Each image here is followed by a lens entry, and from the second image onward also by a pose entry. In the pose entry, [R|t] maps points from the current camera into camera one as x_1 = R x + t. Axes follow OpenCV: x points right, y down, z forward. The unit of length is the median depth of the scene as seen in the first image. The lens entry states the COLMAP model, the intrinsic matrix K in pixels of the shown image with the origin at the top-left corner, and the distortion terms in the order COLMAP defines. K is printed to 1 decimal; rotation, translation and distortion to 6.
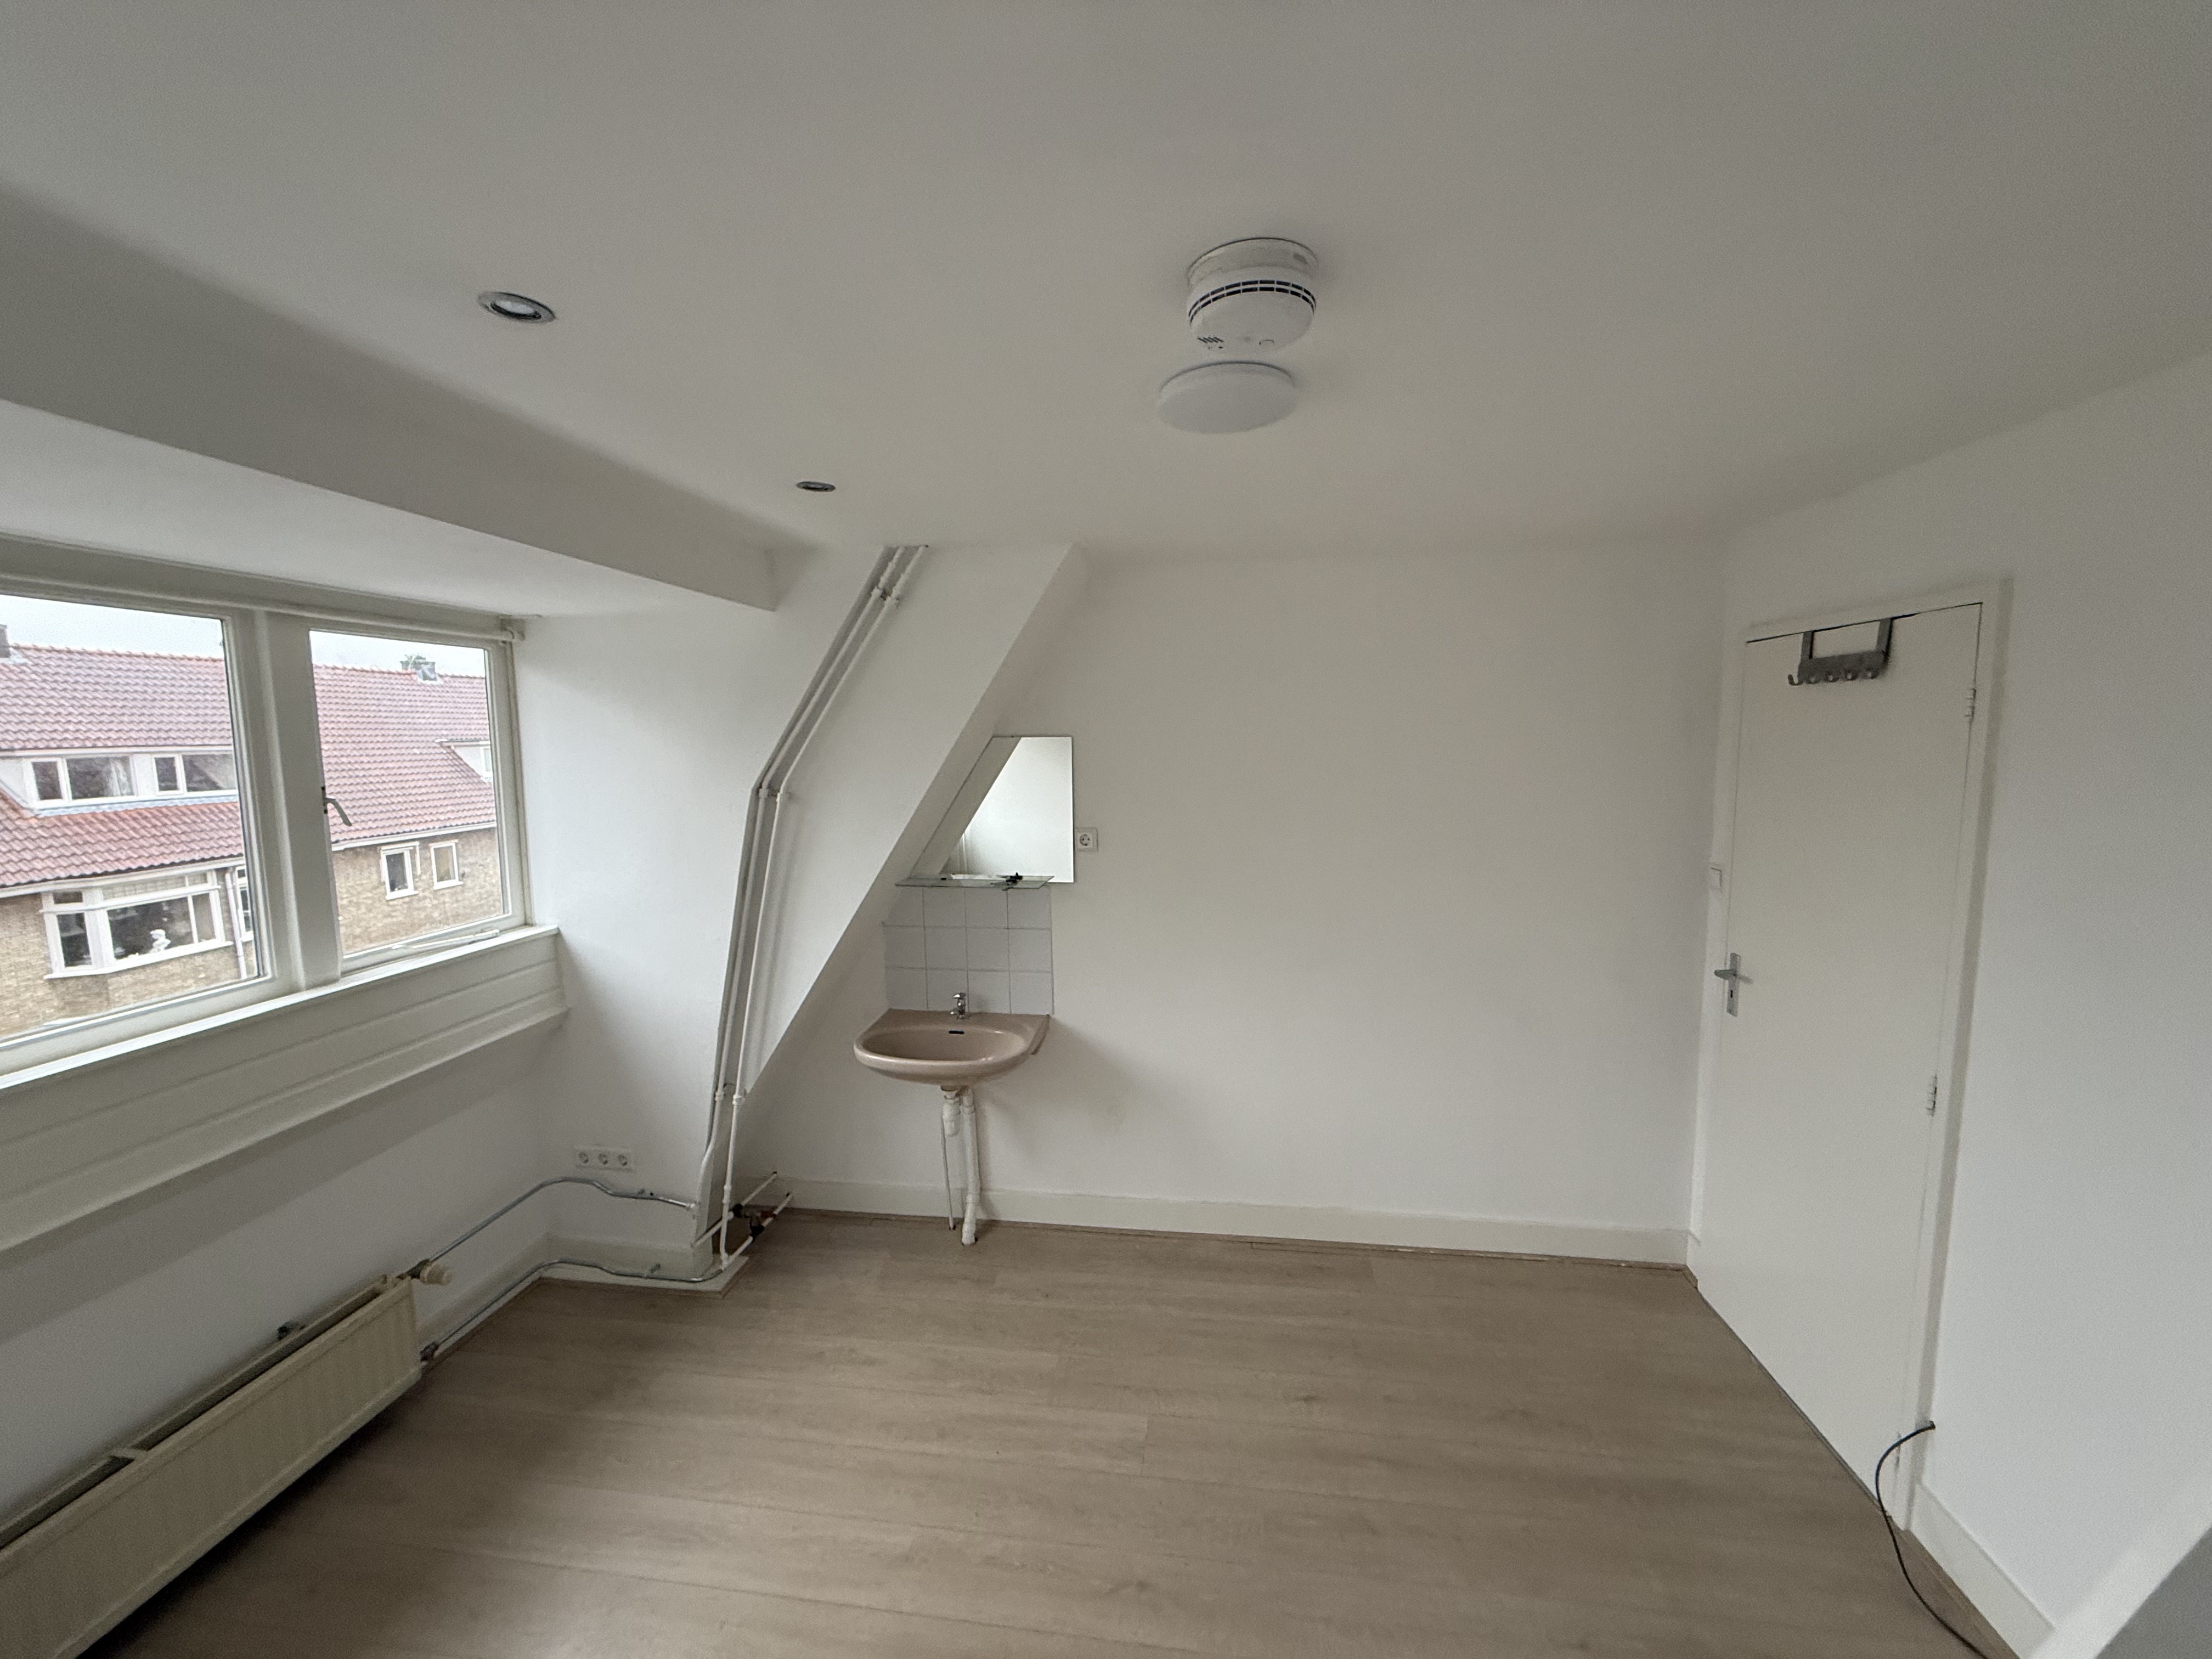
lens RADIAL K [[882.3, 0, 1101.4], [0, 882.3, 825.8], [0, 0, 1]] dist [-0.001095, -0.000346]
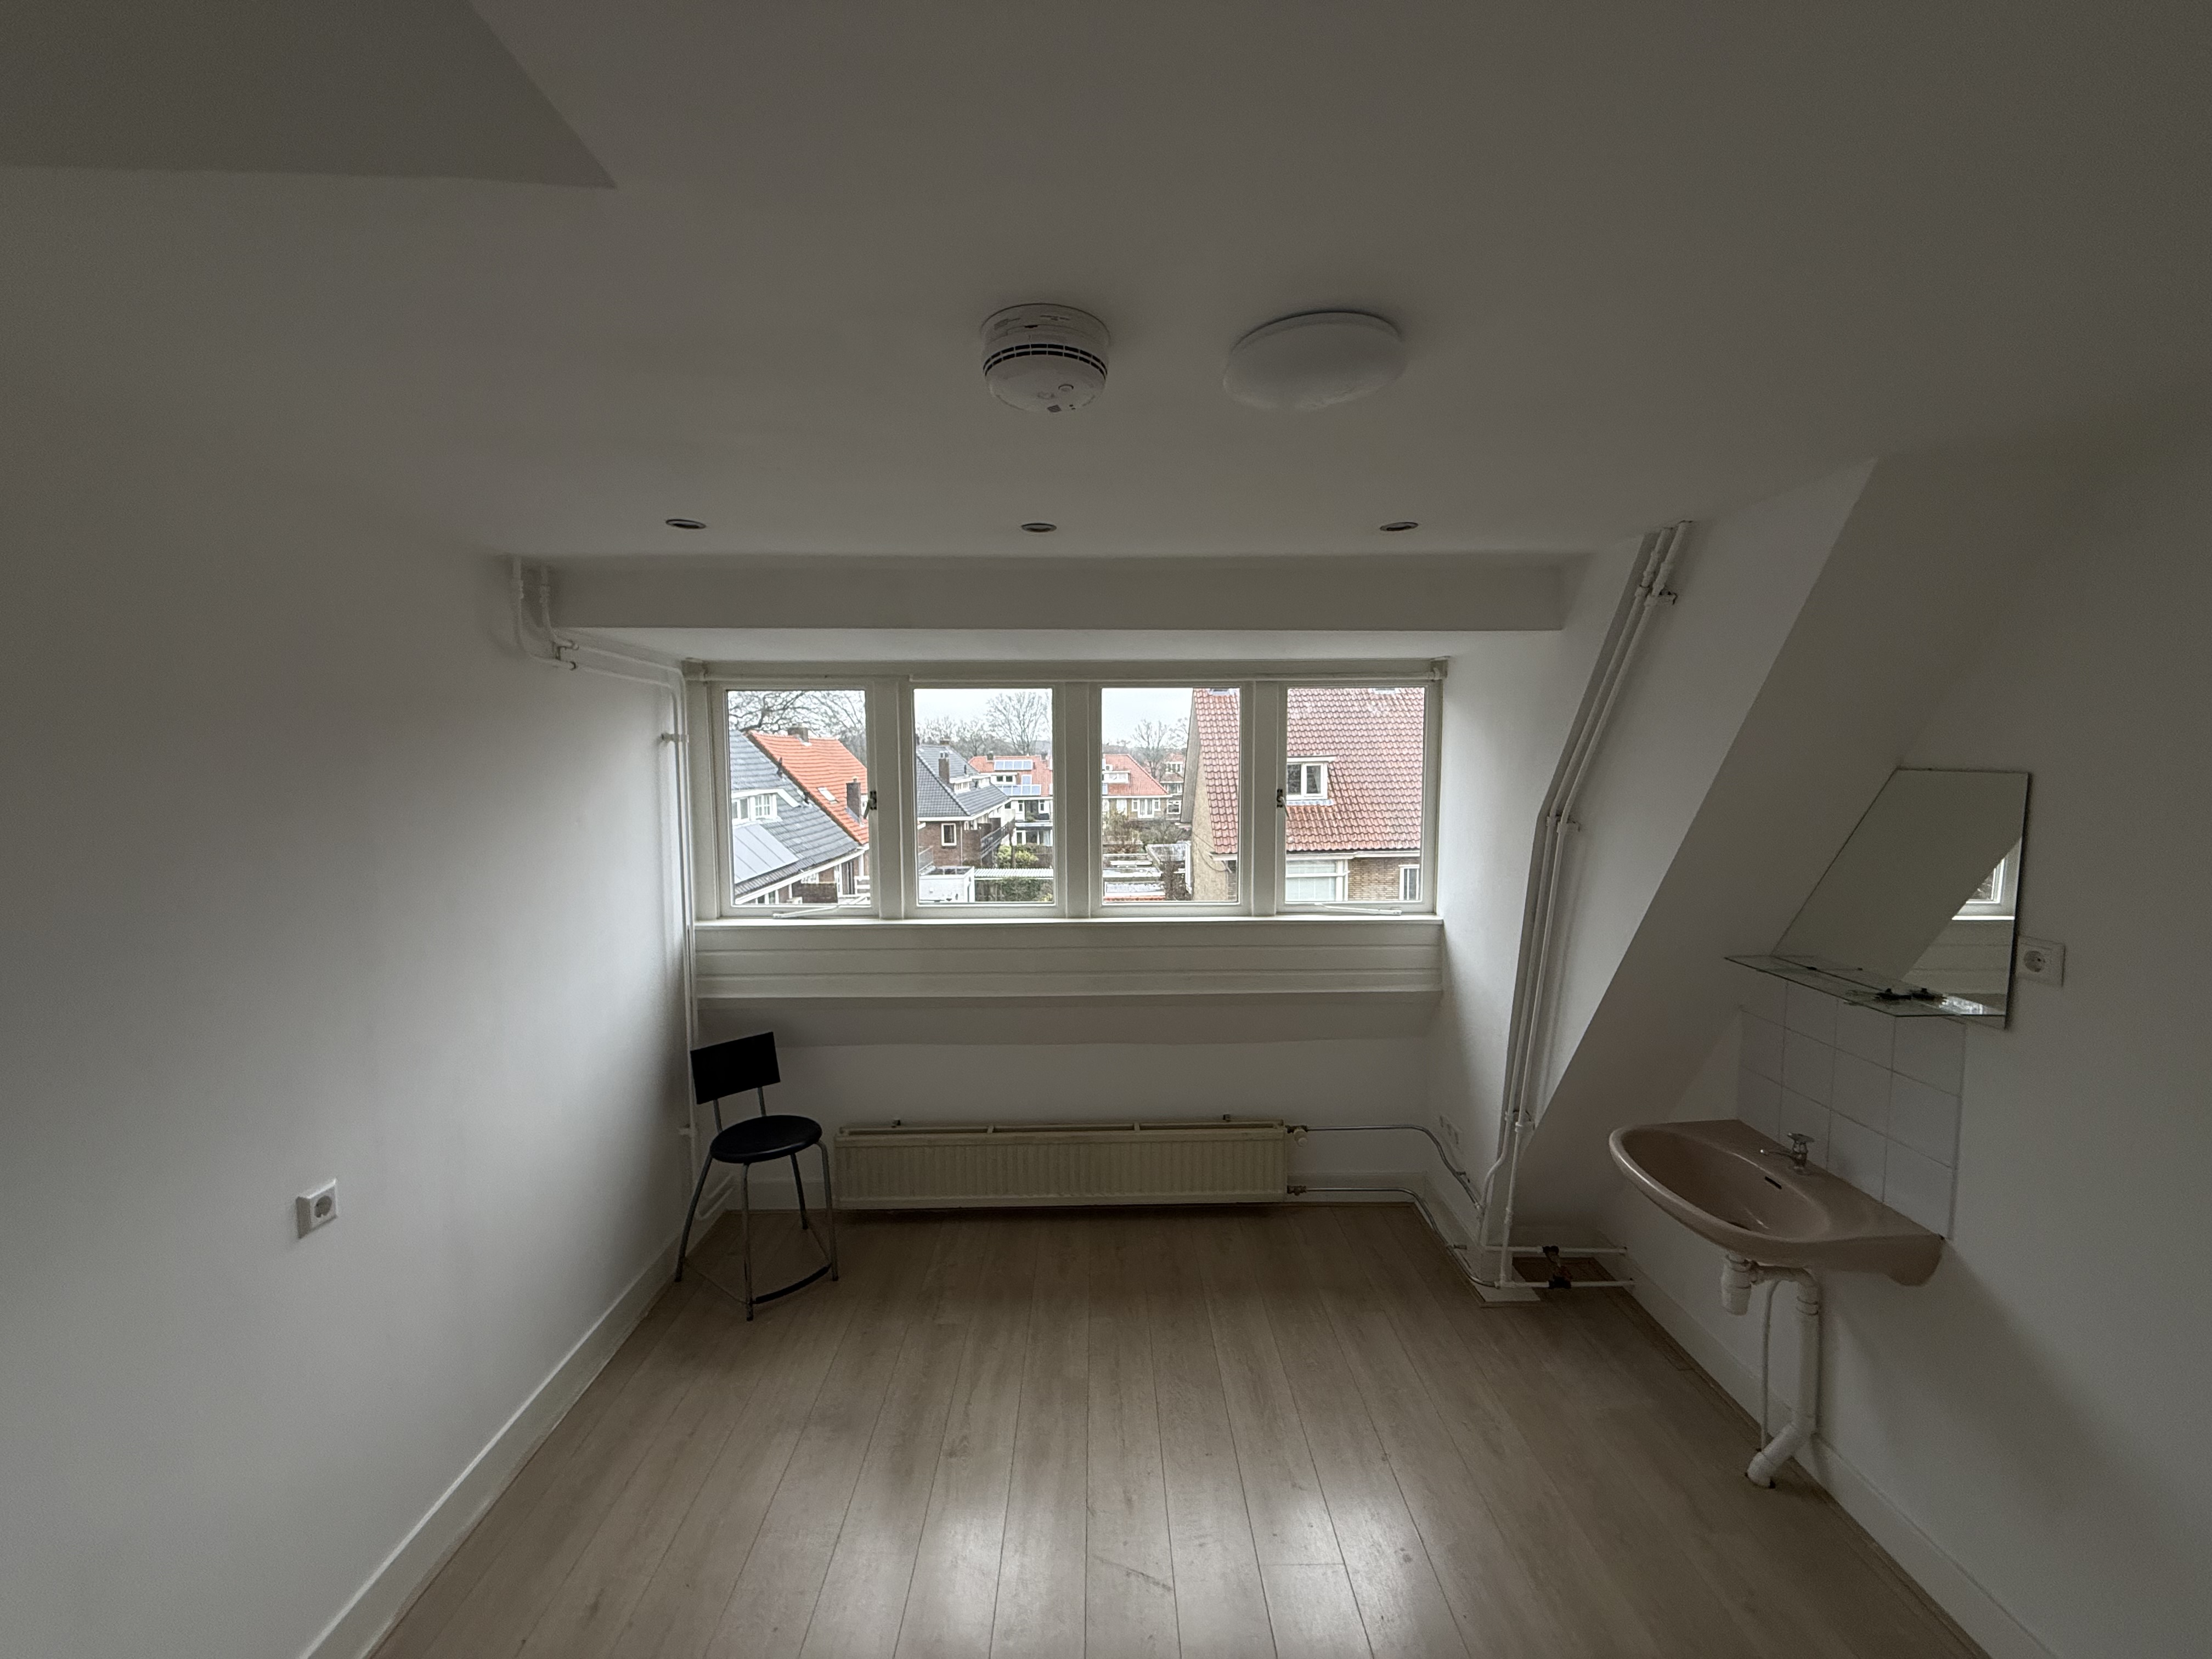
lens RADIAL K [[882.3, 0, 1101.7], [0, 882.3, 825.5], [0, 0, 1]] dist [-0.001095, -0.000346]
pose [[0.141375, 0.091567, -0.985712, 0.477534], [-0.097310, 0.992176, 0.078211, -0.059108], [0.985162, 0.084862, 0.149179, 0.374238]]
